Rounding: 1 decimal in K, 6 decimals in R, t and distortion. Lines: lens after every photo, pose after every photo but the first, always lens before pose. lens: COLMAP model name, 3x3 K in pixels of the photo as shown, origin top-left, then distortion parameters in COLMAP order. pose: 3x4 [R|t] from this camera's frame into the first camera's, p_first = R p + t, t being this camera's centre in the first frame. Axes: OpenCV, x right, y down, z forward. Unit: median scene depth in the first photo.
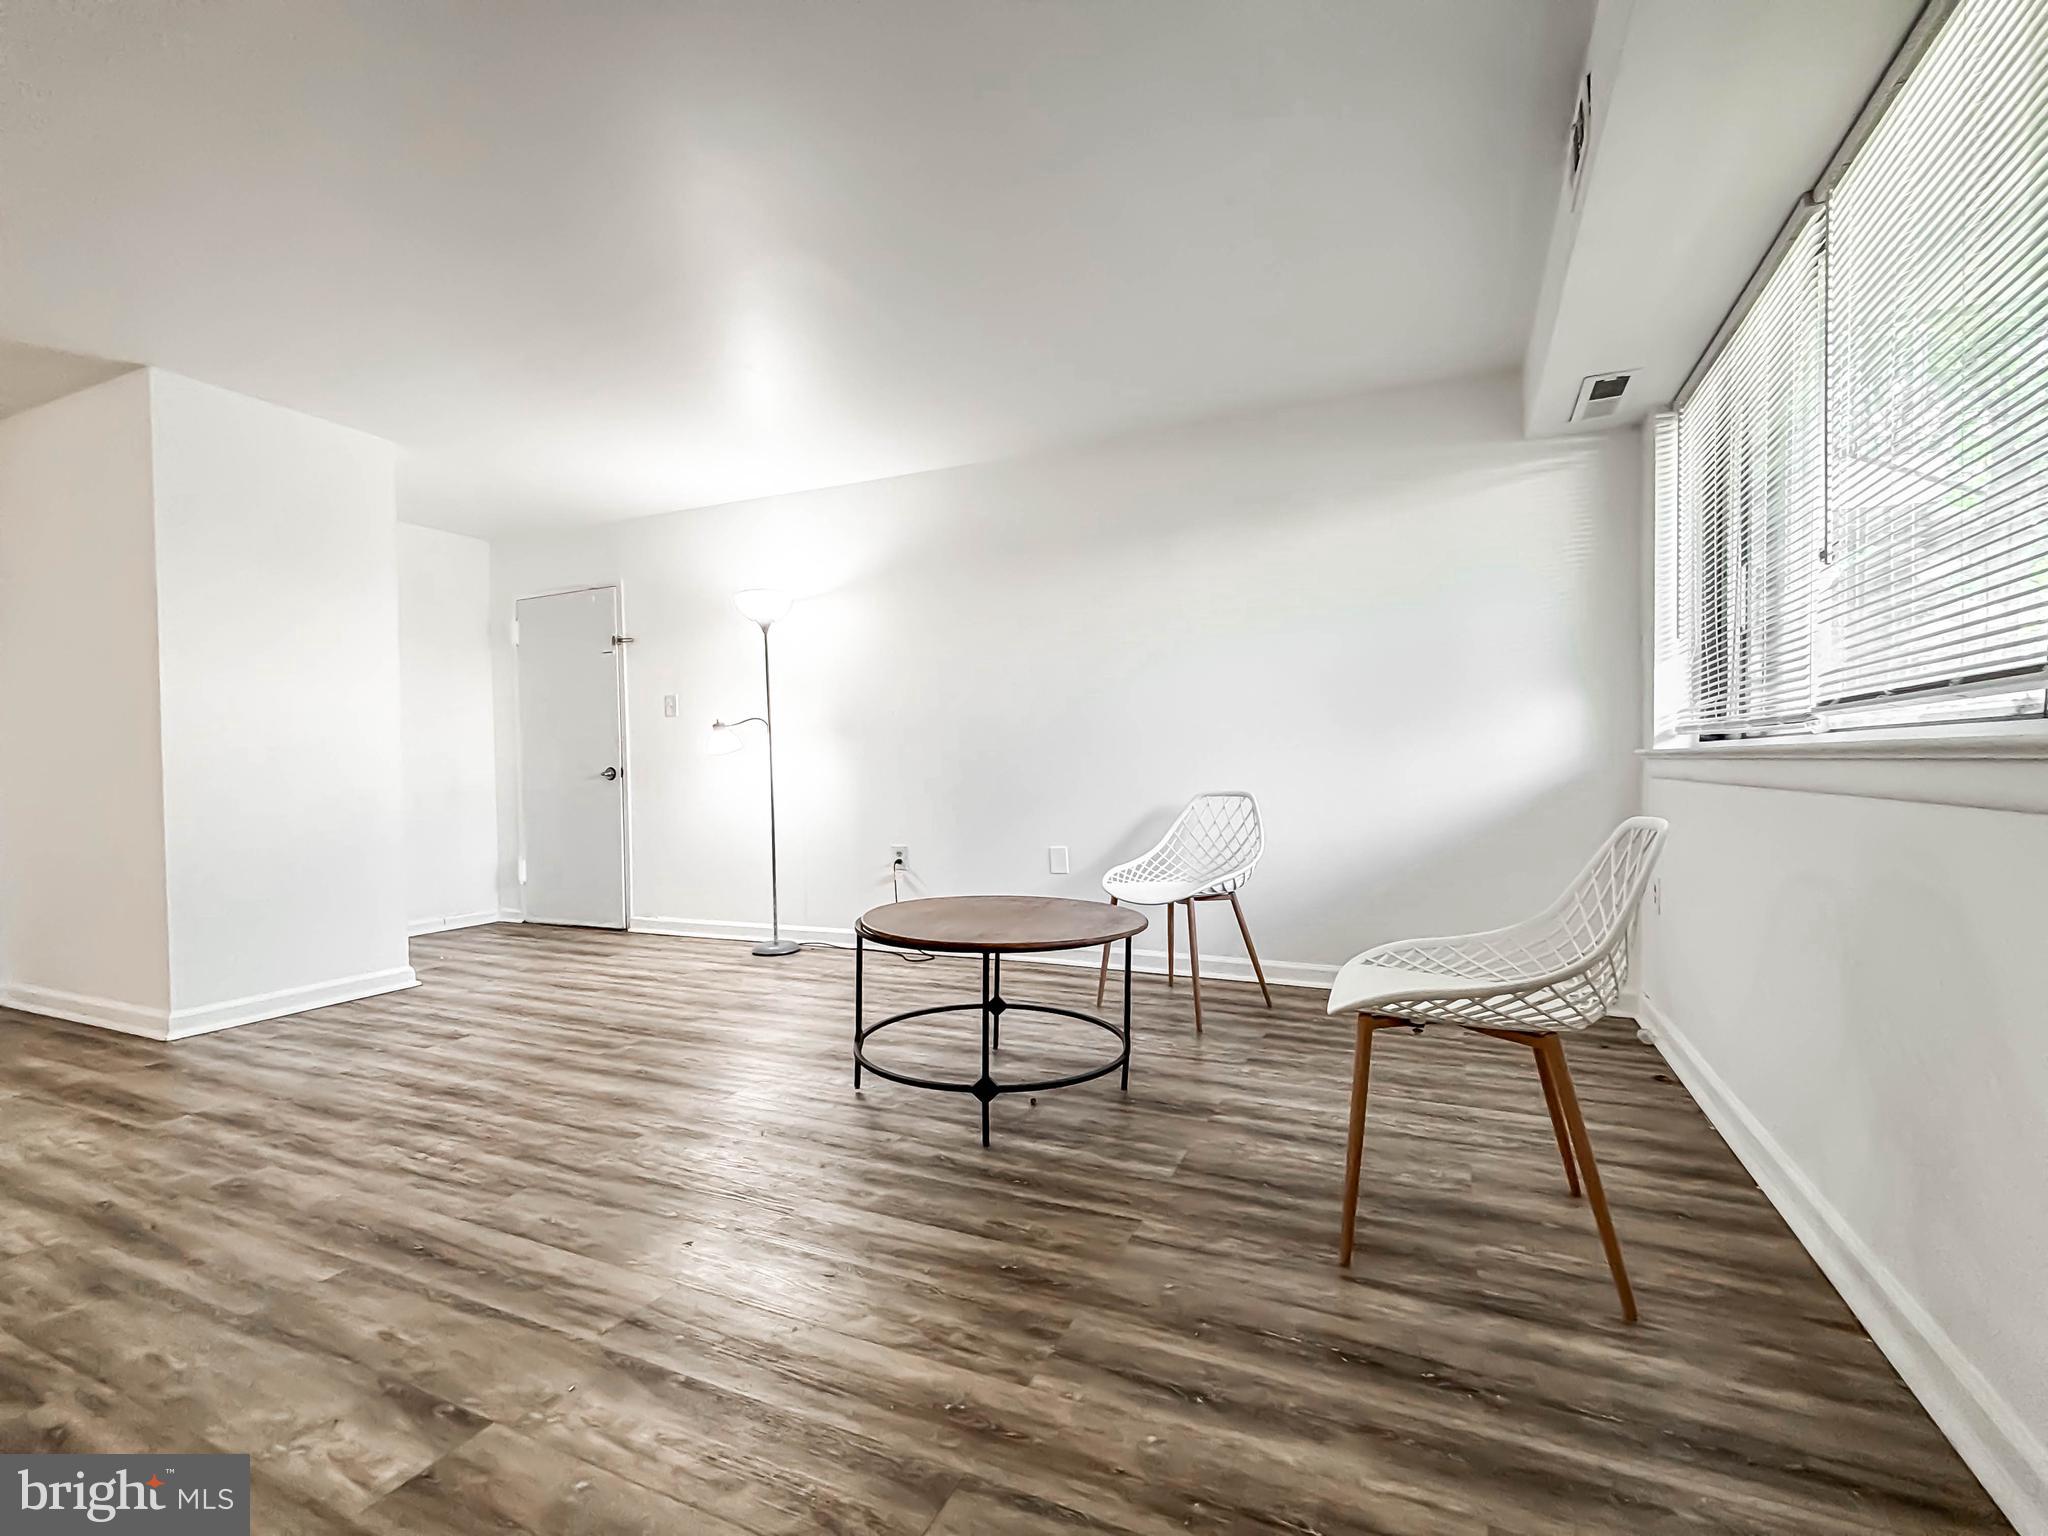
lens RADIAL K [[895.1, 0, 1061.6], [0, 895.1, 792.9], [0, 0, 1]] dist [-0.000965, -0.000341]
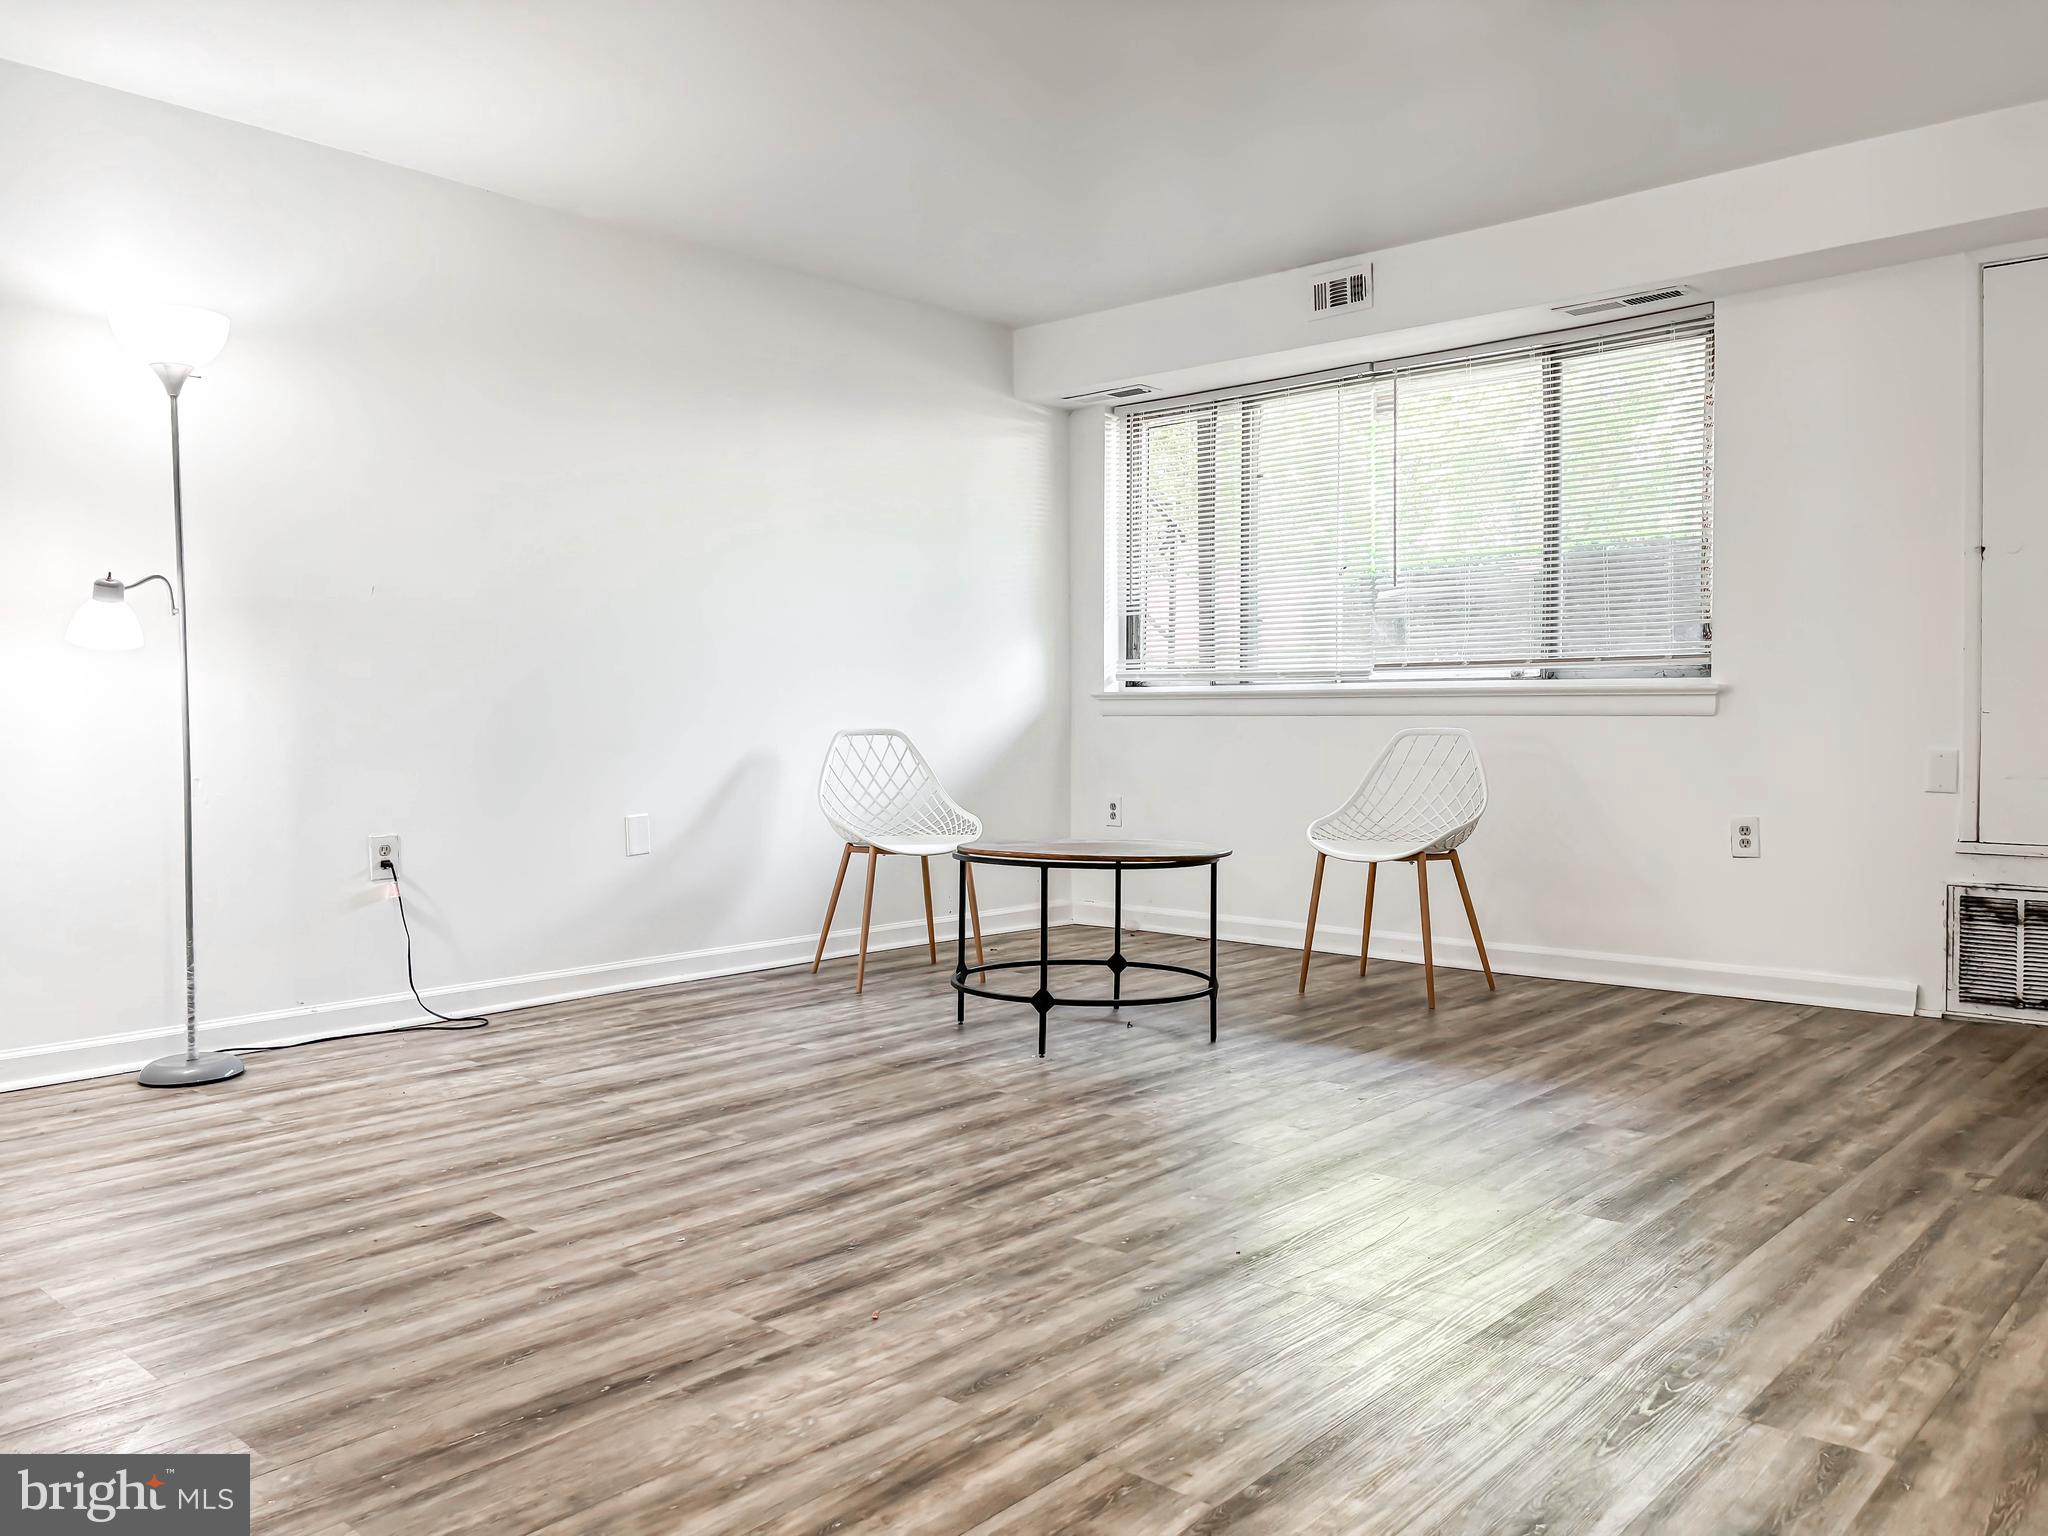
lens RADIAL K [[1554.8, 0, 1033.1], [0, 1554.8, 762.5], [0, 0, 1]] dist [0.089685, -0.106382]
pose [[0.333354, -0.030798, 0.942299, -1.553849], [0.025186, 0.999401, 0.023754, -0.001561], [-0.942465, 0.015814, 0.333930, 0.442294]]
